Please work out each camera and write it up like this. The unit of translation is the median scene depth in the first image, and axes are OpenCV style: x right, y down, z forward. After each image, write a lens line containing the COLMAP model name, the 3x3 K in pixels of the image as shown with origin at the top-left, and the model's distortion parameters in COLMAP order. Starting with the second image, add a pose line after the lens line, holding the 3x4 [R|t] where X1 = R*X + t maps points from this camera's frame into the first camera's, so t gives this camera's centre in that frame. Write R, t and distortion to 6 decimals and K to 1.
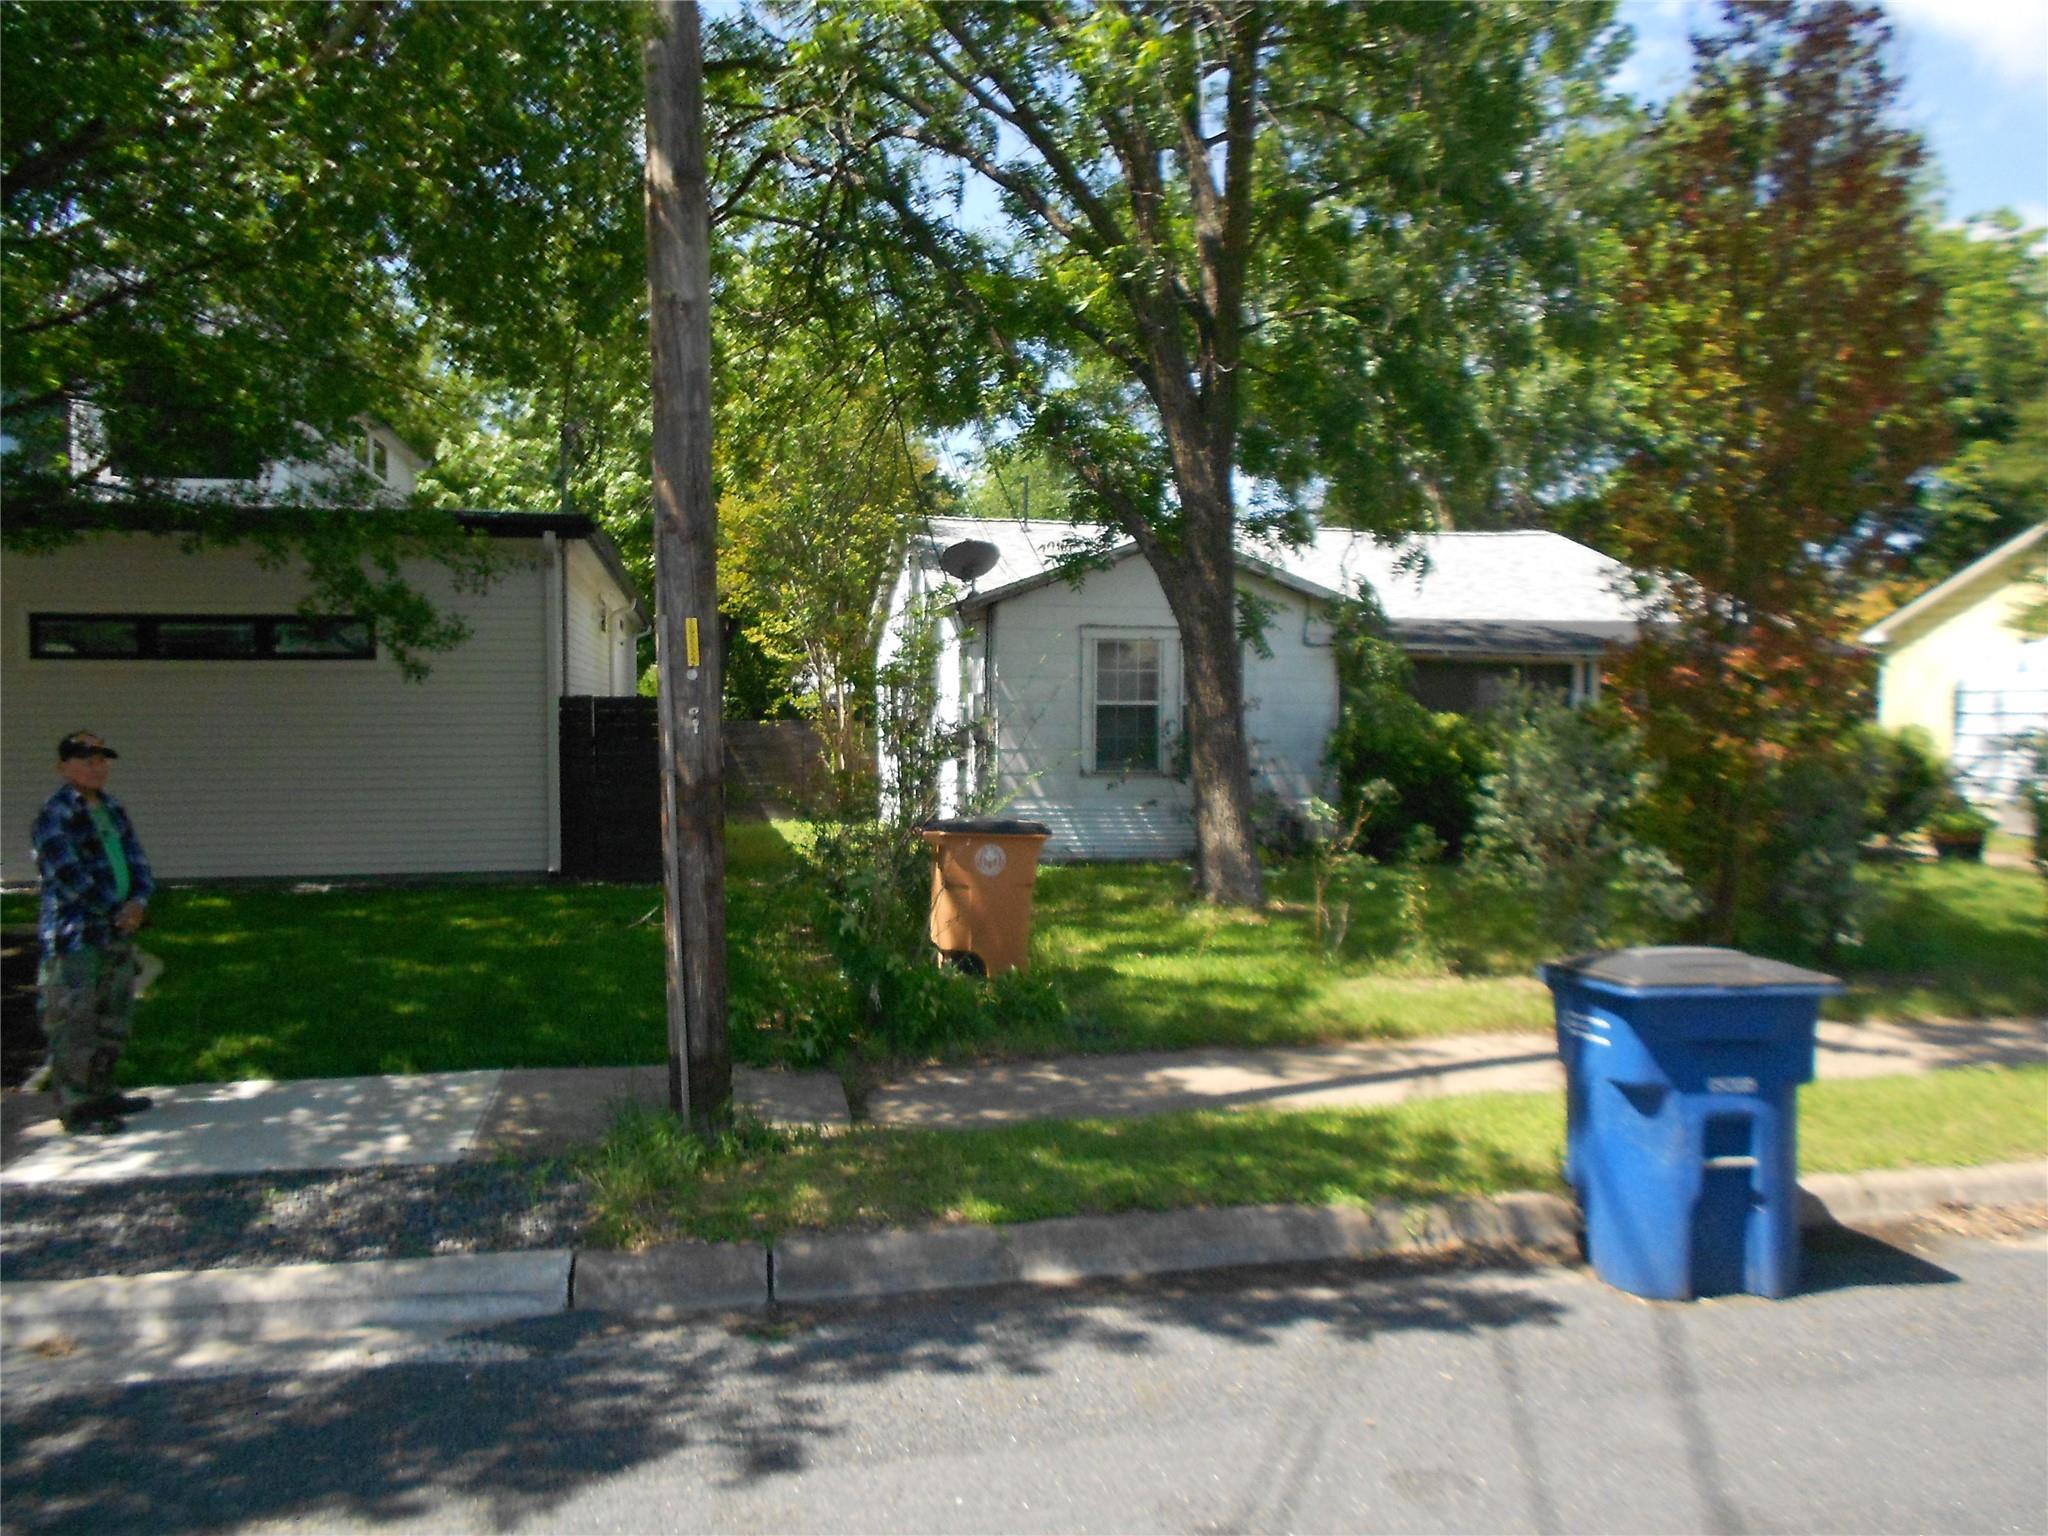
lens RADIAL K [[1596.9, 0, 1019.5], [0, 1596.9, 749.6], [0, 0, 1]] dist [0.005281, 0.008565]
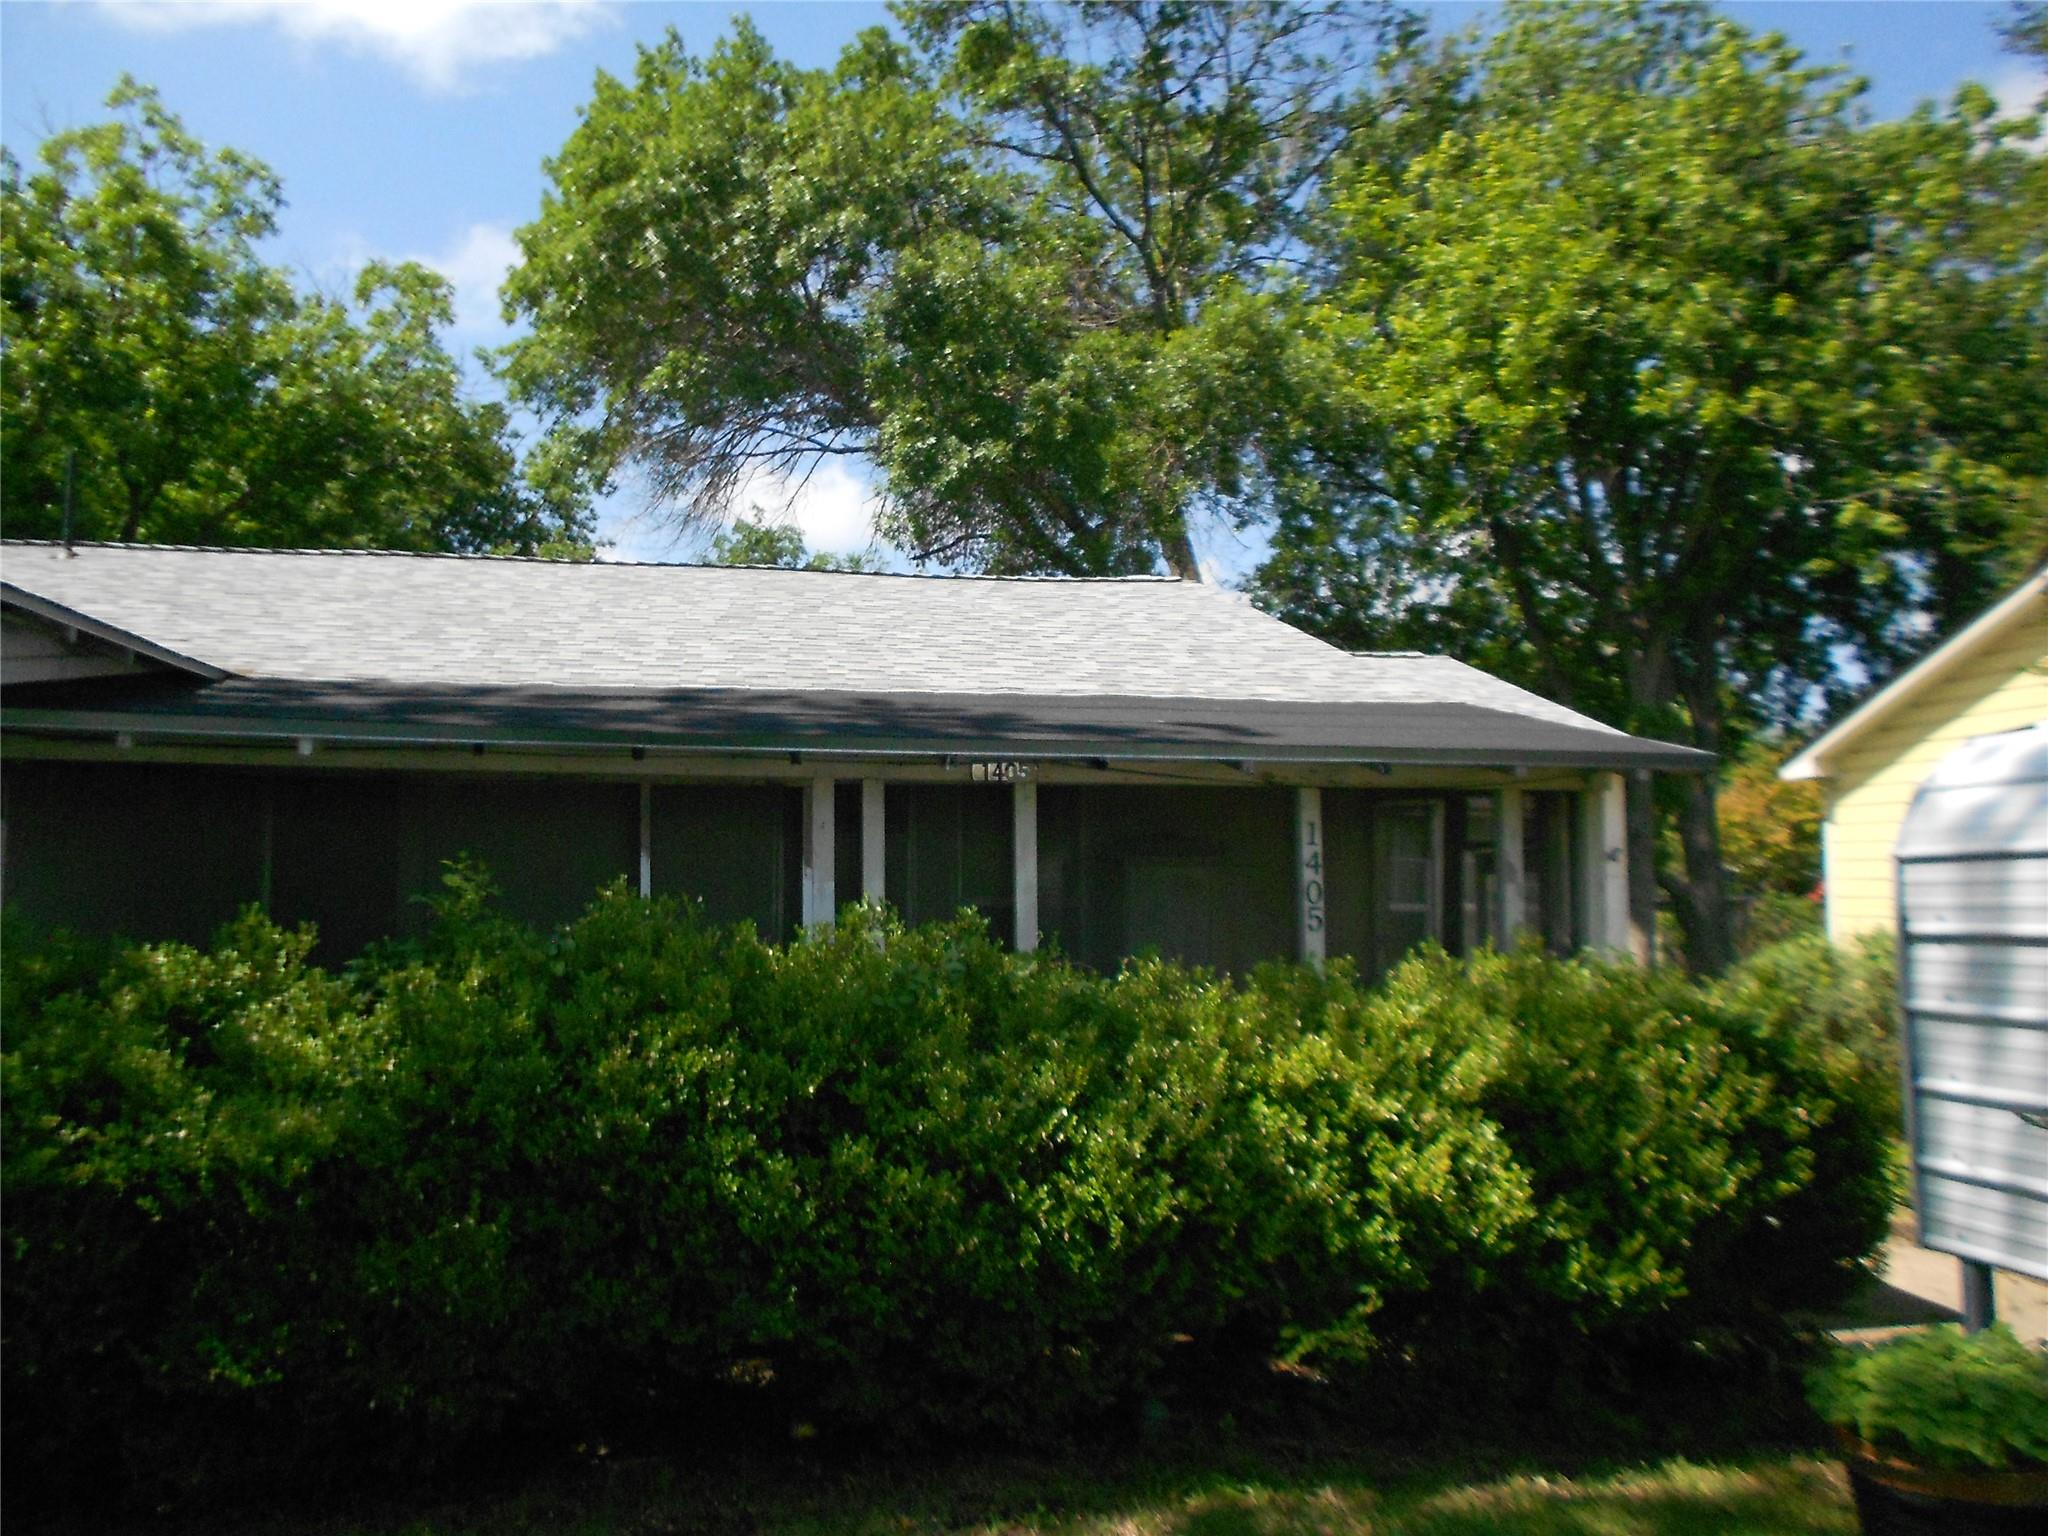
lens RADIAL K [[1596.9, 0, 1017.4], [0, 1596.9, 784.7], [0, 0, 1]] dist [0.005281, 0.008565]
pose [[0.999901, -0.000876, -0.014026, 0.367089], [-0.000274, 0.996653, -0.081752, -0.024321], [0.014051, 0.081748, 0.996554, 0.592898]]
